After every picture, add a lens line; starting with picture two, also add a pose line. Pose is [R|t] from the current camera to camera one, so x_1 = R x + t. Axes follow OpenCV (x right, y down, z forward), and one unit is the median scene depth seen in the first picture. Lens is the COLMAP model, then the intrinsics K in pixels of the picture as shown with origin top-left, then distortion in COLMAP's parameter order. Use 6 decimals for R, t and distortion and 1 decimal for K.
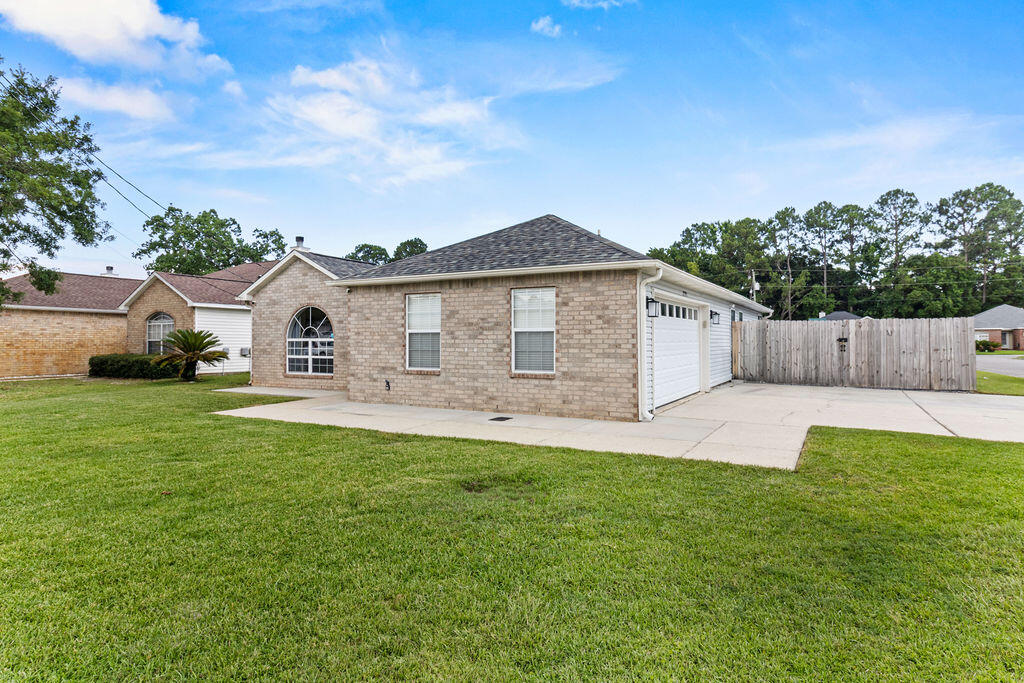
lens RADIAL K [[568.5, 0, 512.9], [0, 568.5, 329.6], [0, 0, 1]] dist [-0.002276, -0.000738]
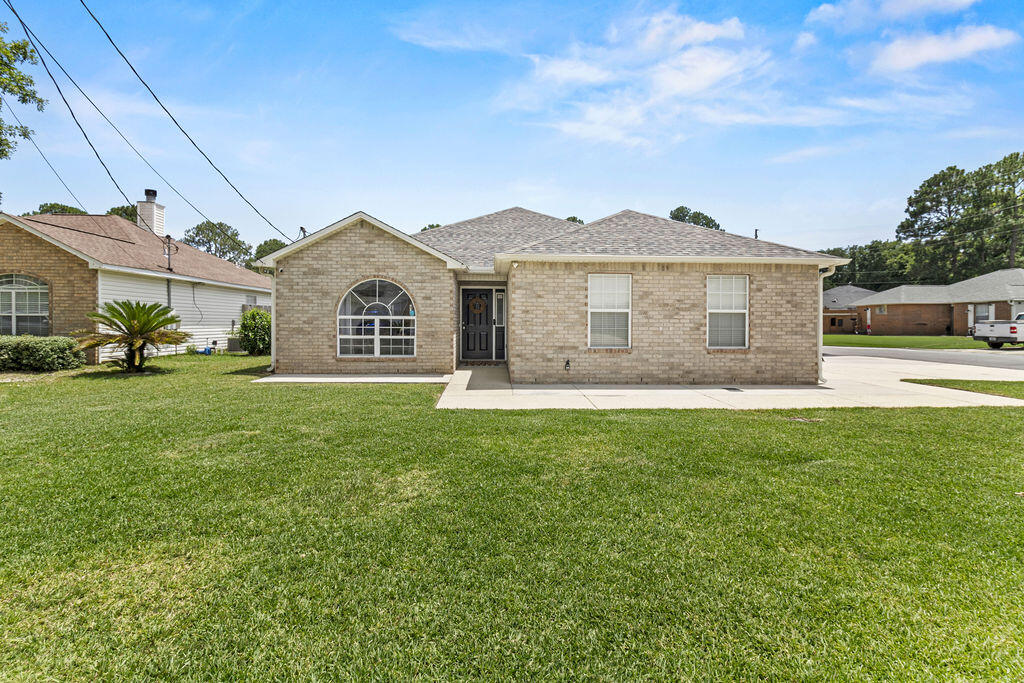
lens RADIAL K [[482.6, 0, 509.8], [0, 482.6, 325.6], [0, 0, 1]] dist [0.001697, 0.000463]
pose [[0.850982, 0.003250, 0.525184, -0.784074], [-0.017550, 0.999598, 0.022253, 0.014144], [-0.524901, -0.028154, 0.850697, 0.361622]]
